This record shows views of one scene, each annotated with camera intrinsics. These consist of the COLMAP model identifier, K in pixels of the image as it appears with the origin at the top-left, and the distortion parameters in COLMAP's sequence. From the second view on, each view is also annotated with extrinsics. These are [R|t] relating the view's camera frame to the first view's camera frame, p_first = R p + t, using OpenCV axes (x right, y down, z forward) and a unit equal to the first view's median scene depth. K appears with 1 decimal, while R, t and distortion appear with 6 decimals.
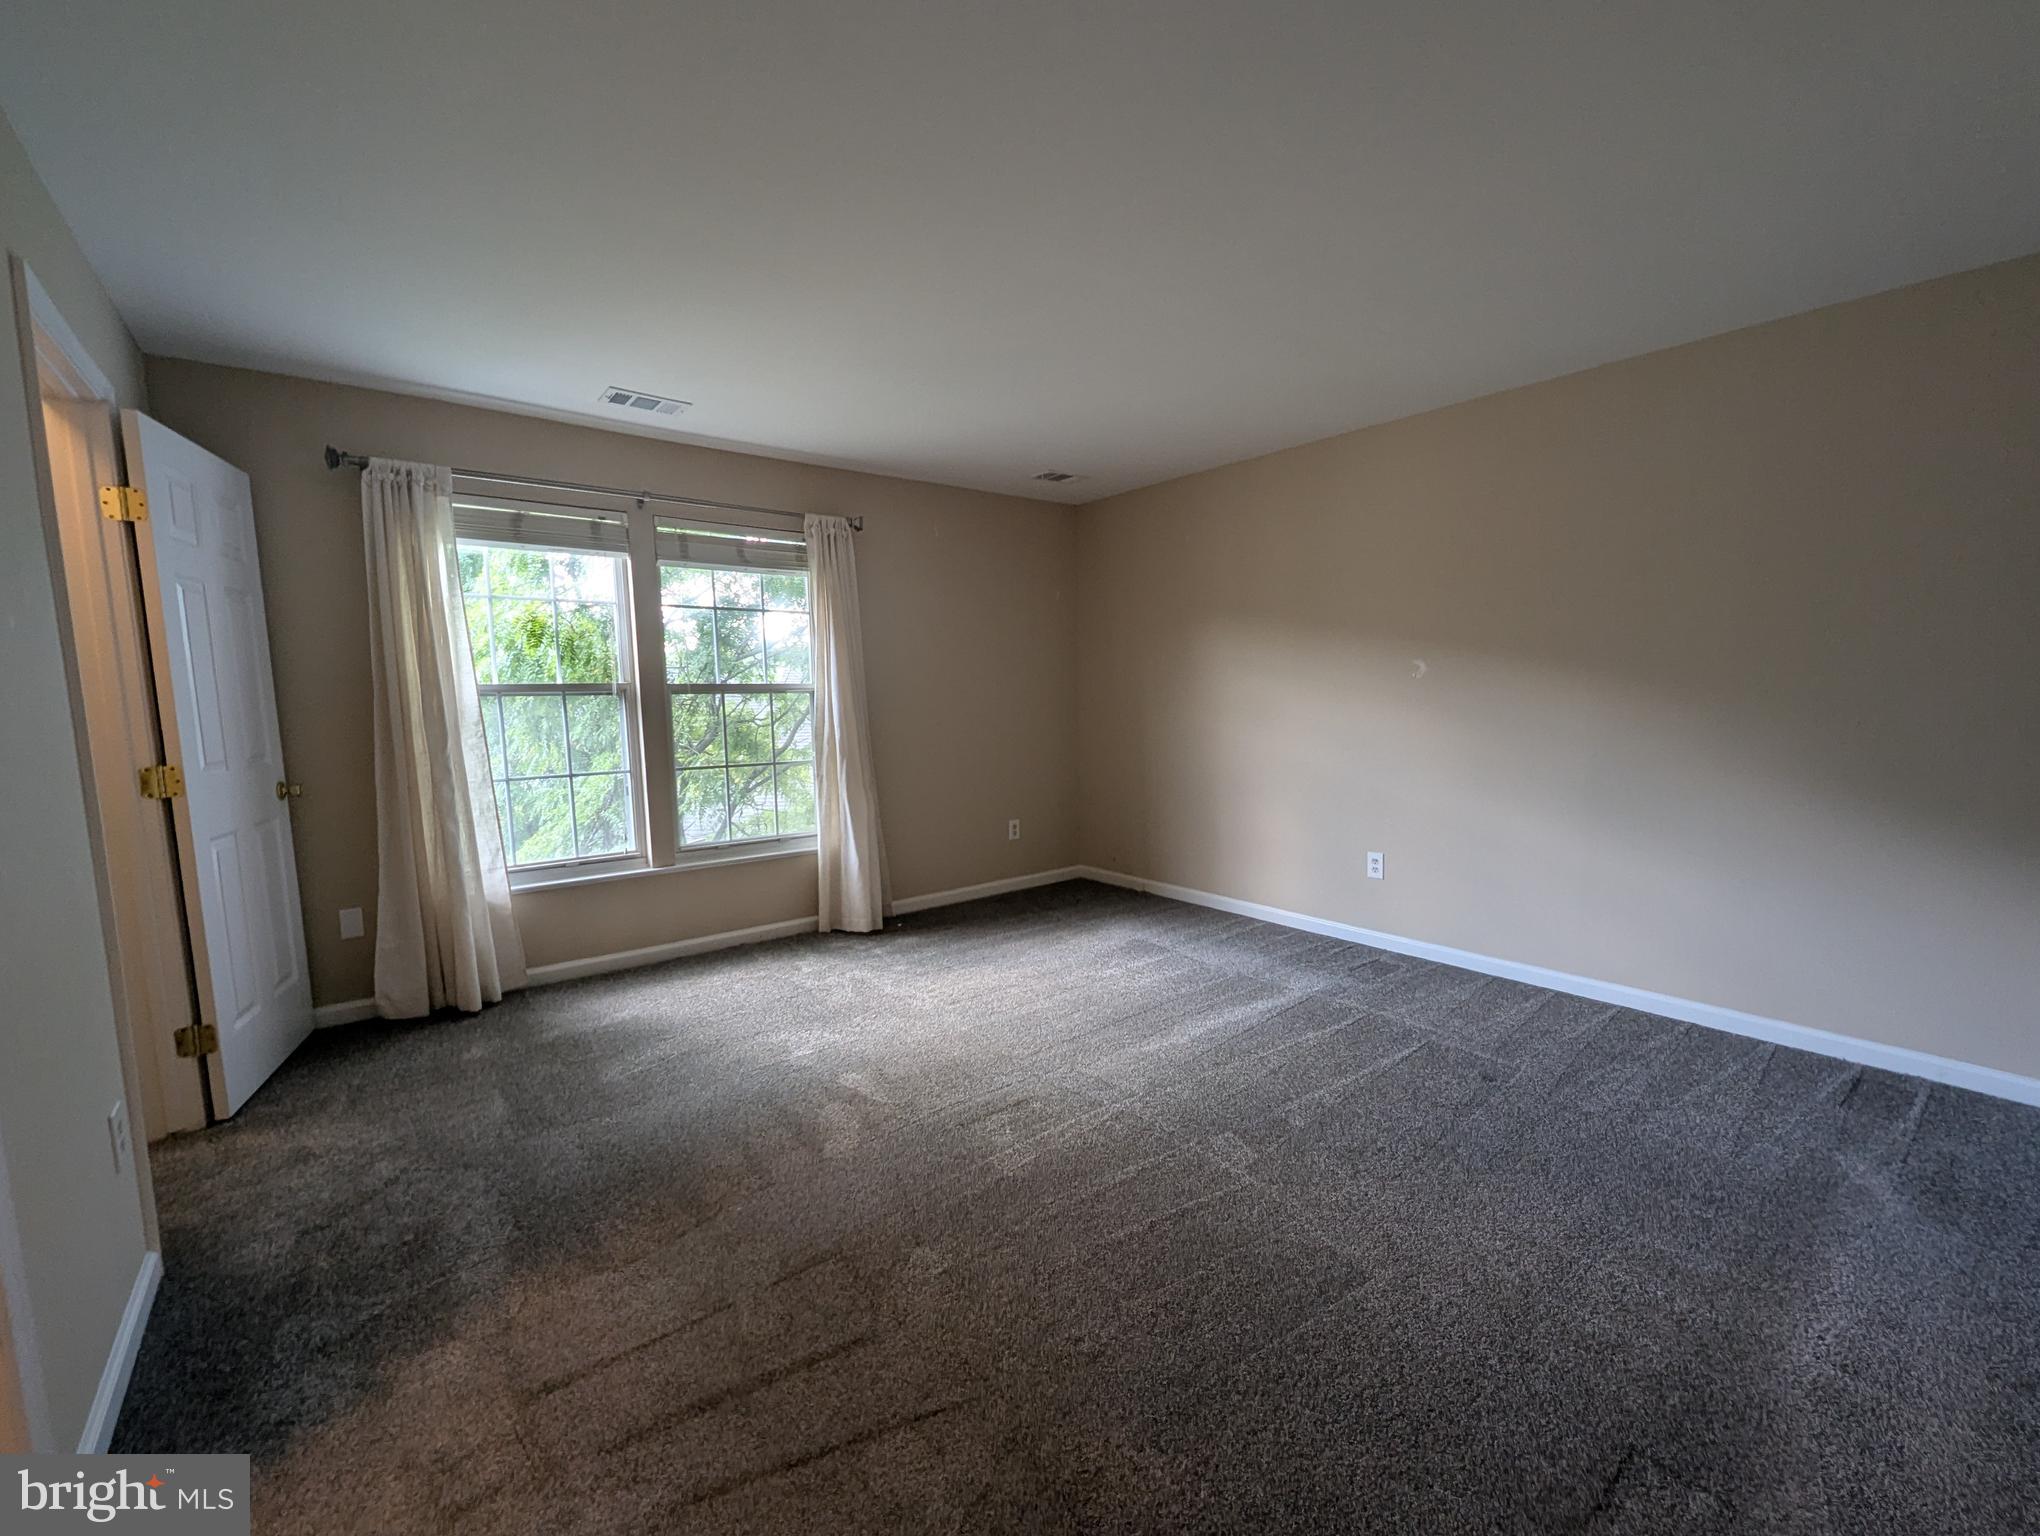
lens RADIAL K [[849.3, 0, 1024.7], [0, 849.3, 780.6], [0, 0, 1]] dist [0.000956, 0.000598]
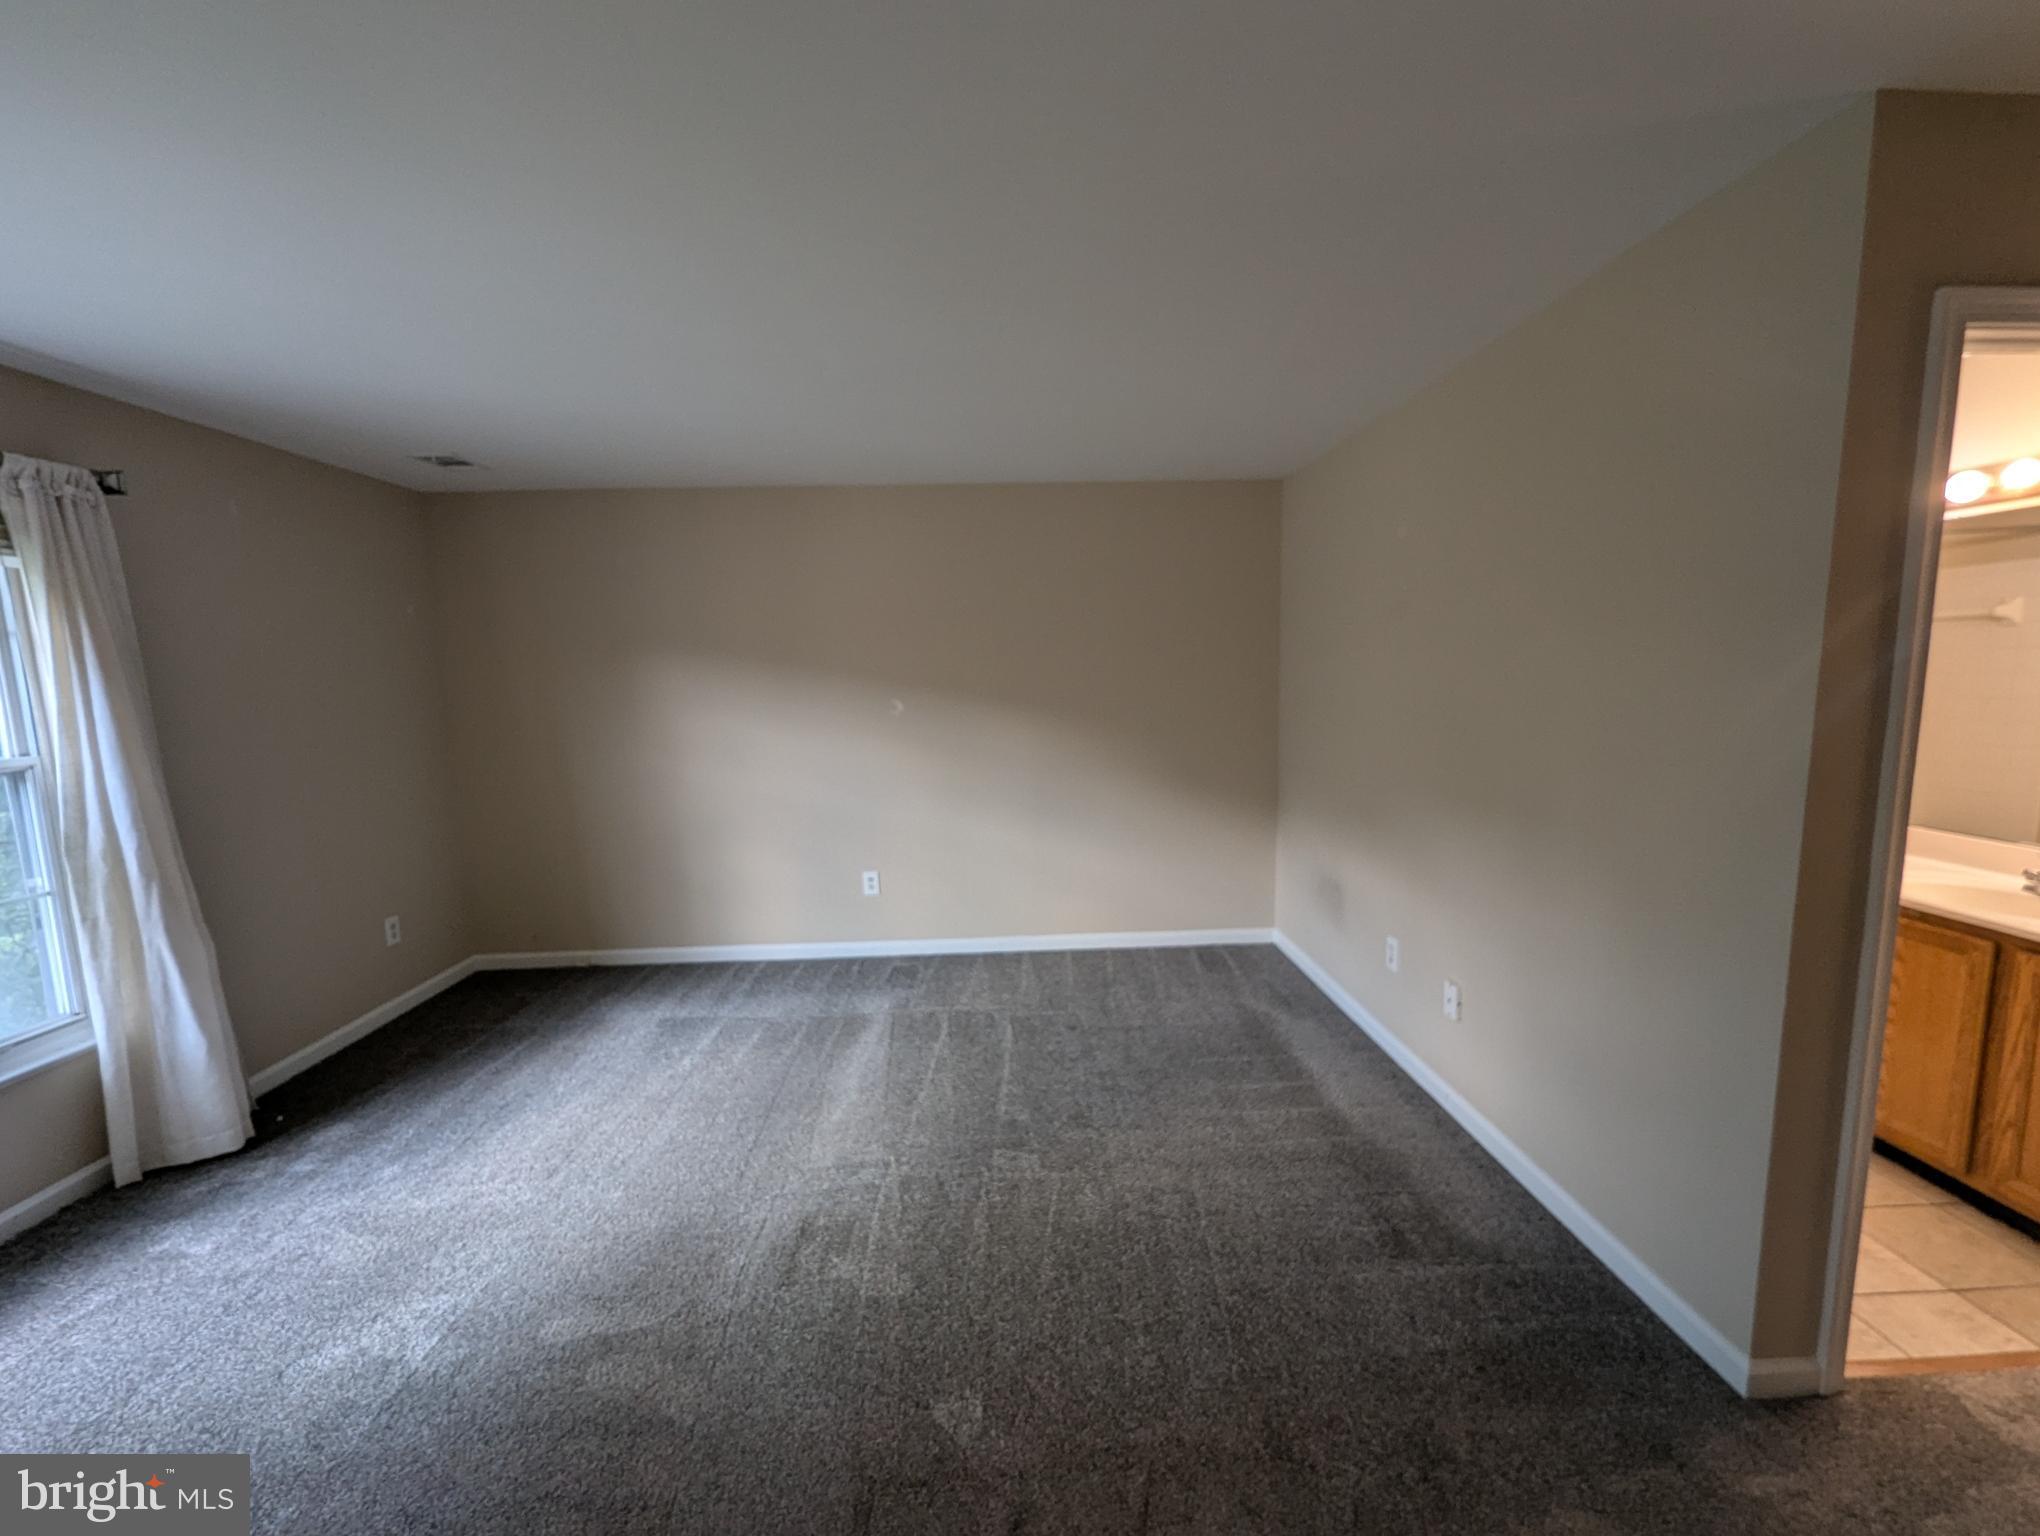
lens RADIAL K [[848.2, 0, 1020.0], [0, 848.2, 768.0], [0, 0, 1]] dist [0.000111, 0.000298]
pose [[0.594579, -0.086727, 0.799346, -0.362809], [0.099610, 0.994452, 0.033803, -0.072011], [-0.797843, 0.059524, 0.599919, 0.176935]]
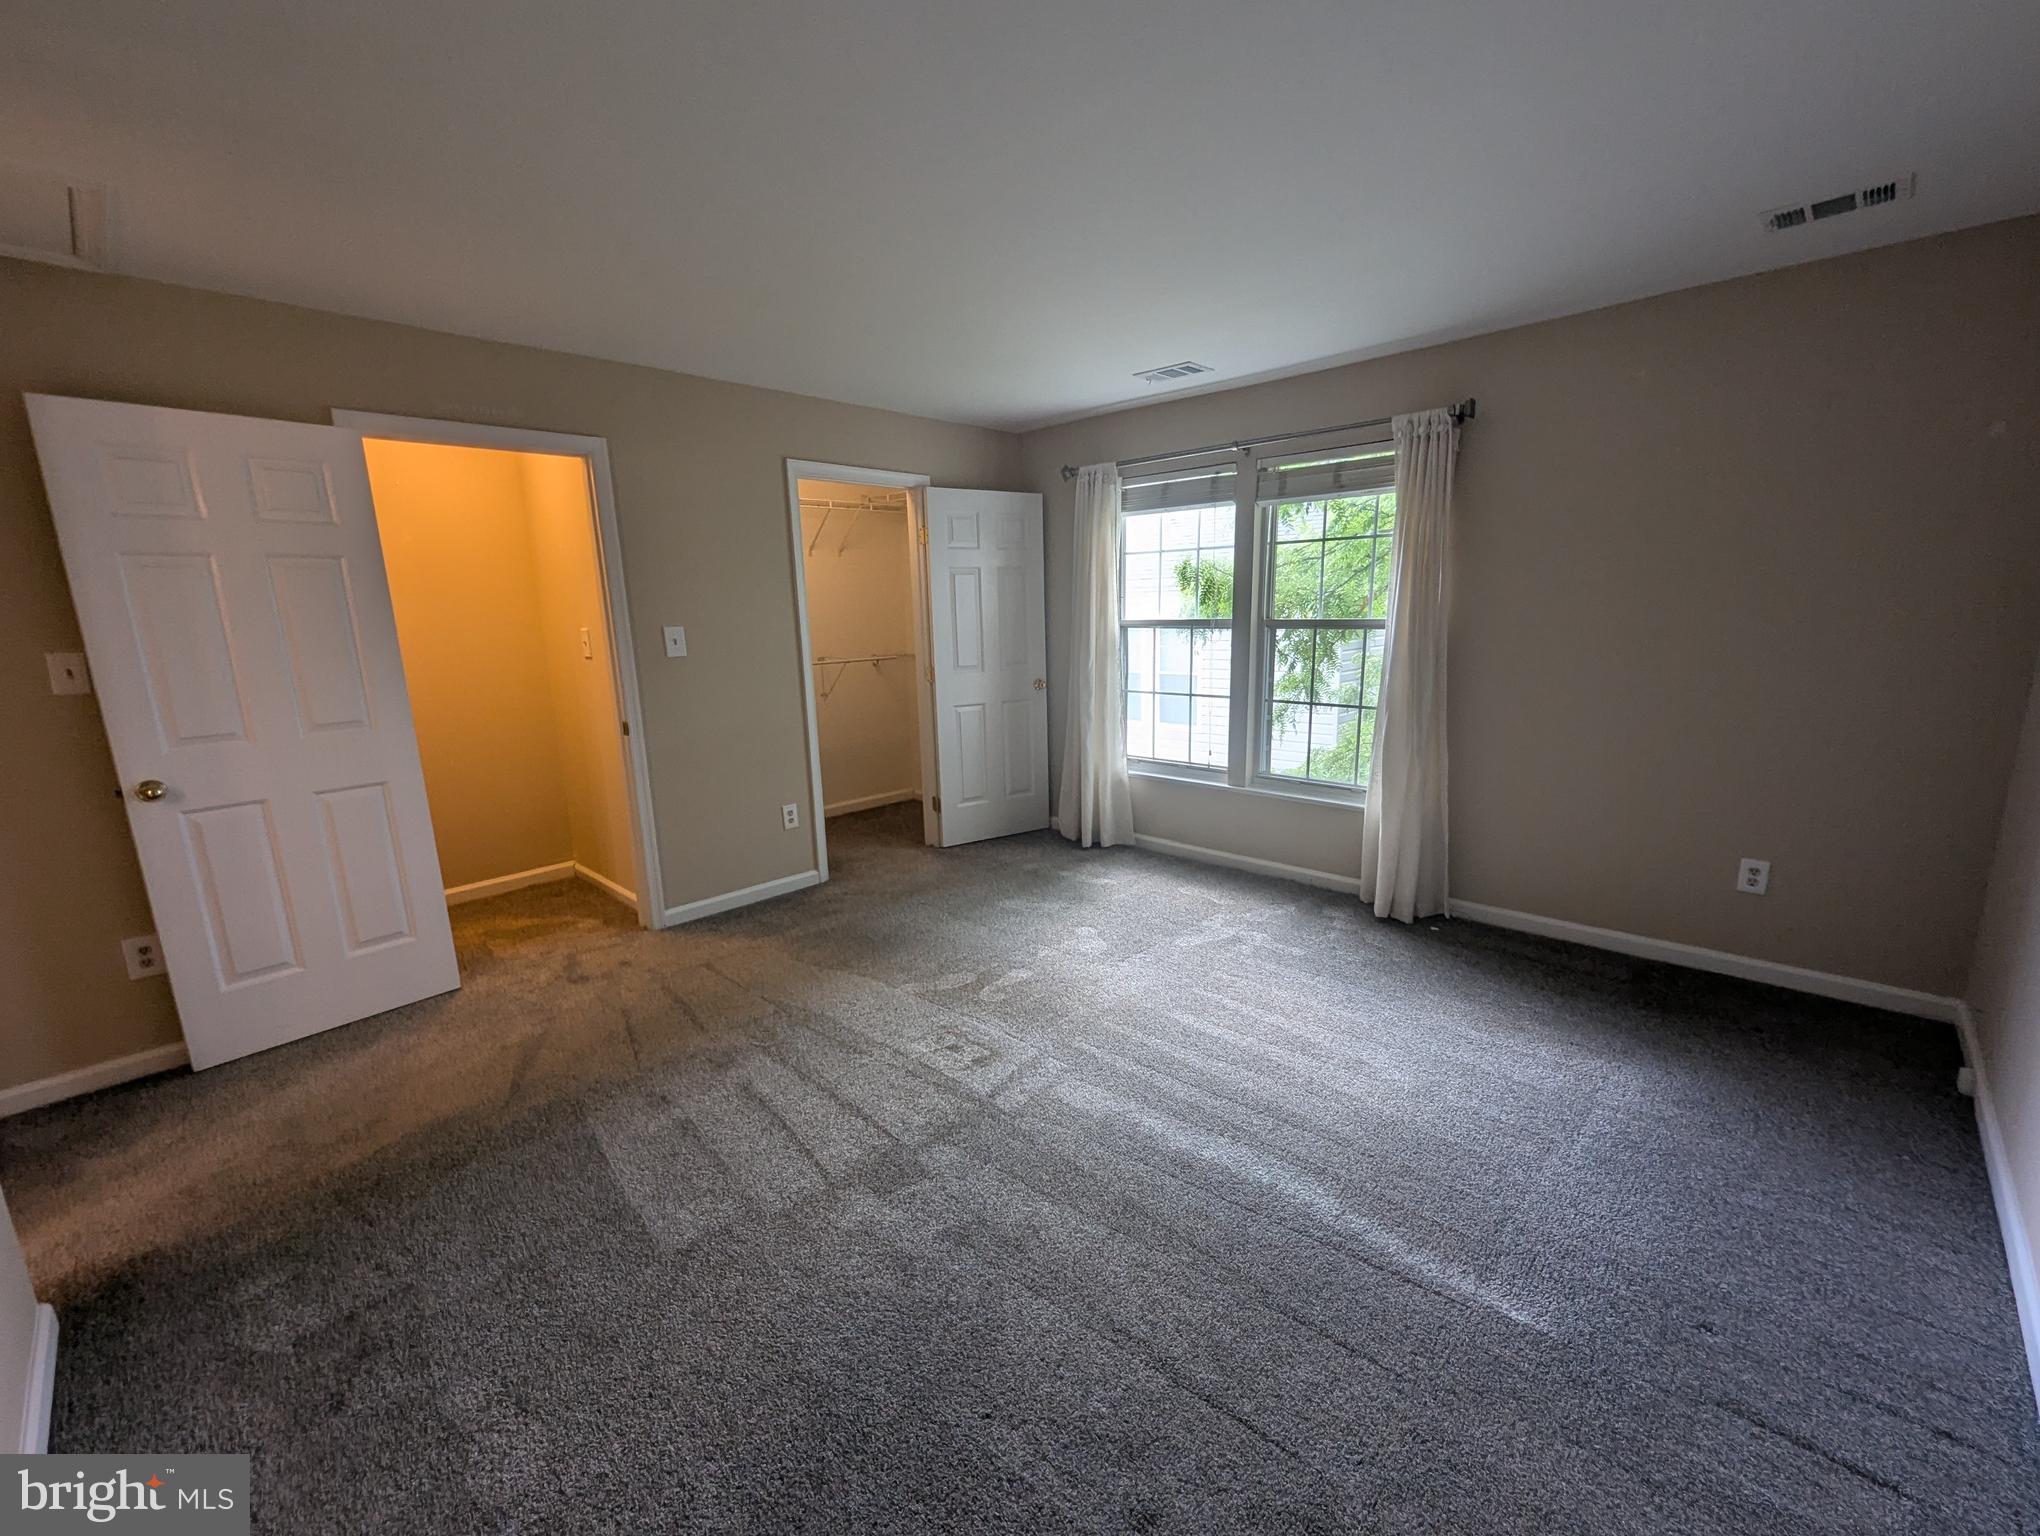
lens RADIAL K [[849.3, 0, 1024.7], [0, 849.3, 780.6], [0, 0, 1]] dist [0.000956, 0.000598]
pose [[0.137887, 0.209163, -0.968111, 0.644415], [-0.084338, 0.976377, 0.198936, -0.108867], [0.986851, 0.054218, 0.152270, 0.584376]]
